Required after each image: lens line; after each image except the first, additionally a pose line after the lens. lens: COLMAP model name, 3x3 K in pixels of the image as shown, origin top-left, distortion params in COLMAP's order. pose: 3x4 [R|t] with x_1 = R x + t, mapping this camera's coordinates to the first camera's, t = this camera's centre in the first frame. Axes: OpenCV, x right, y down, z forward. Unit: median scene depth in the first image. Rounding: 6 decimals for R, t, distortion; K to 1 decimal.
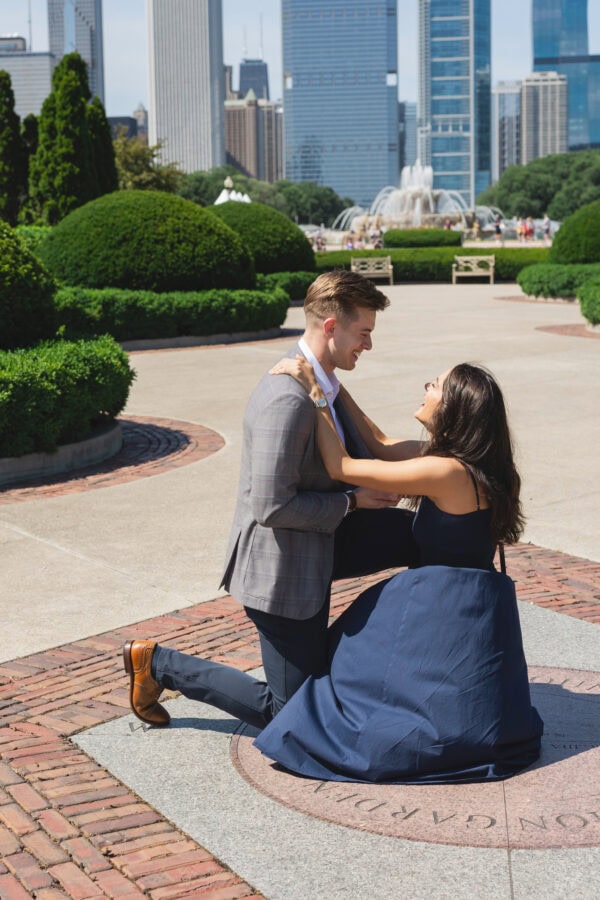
lens RADIAL K [[1484.6, 0, 255.5], [0, 1484.6, 400.3], [0, 0, 1]] dist [0.010331, -0.037663]
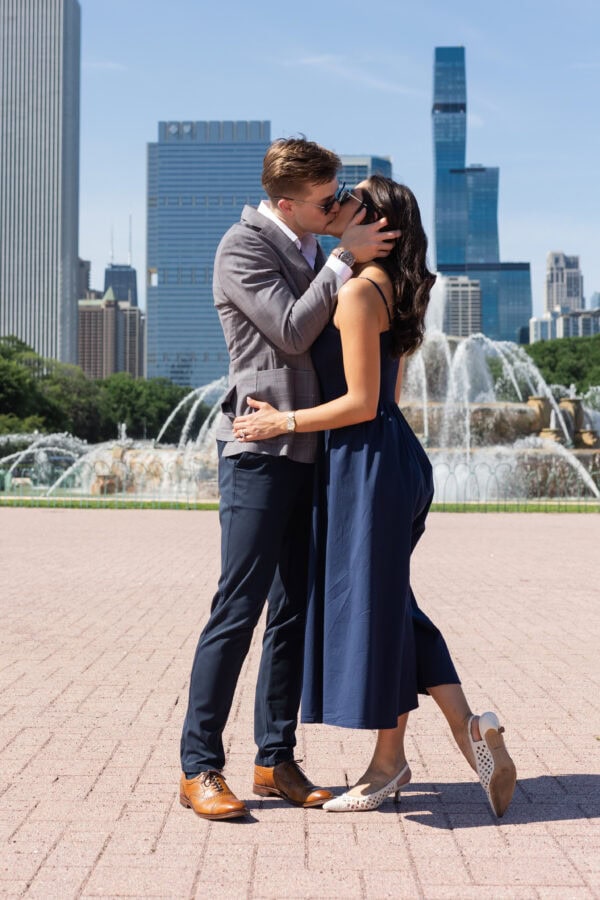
lens RADIAL K [[1484.6, 0, 255.5], [0, 1484.6, 400.3], [0, 0, 1]] dist [0.010331, -0.037663]
pose [[0.996213, 0.027238, 0.082567, 0.034084], [-0.014503, 0.988416, -0.151077, -0.054362], [-0.085726, 0.149308, 0.985068, 0.491220]]
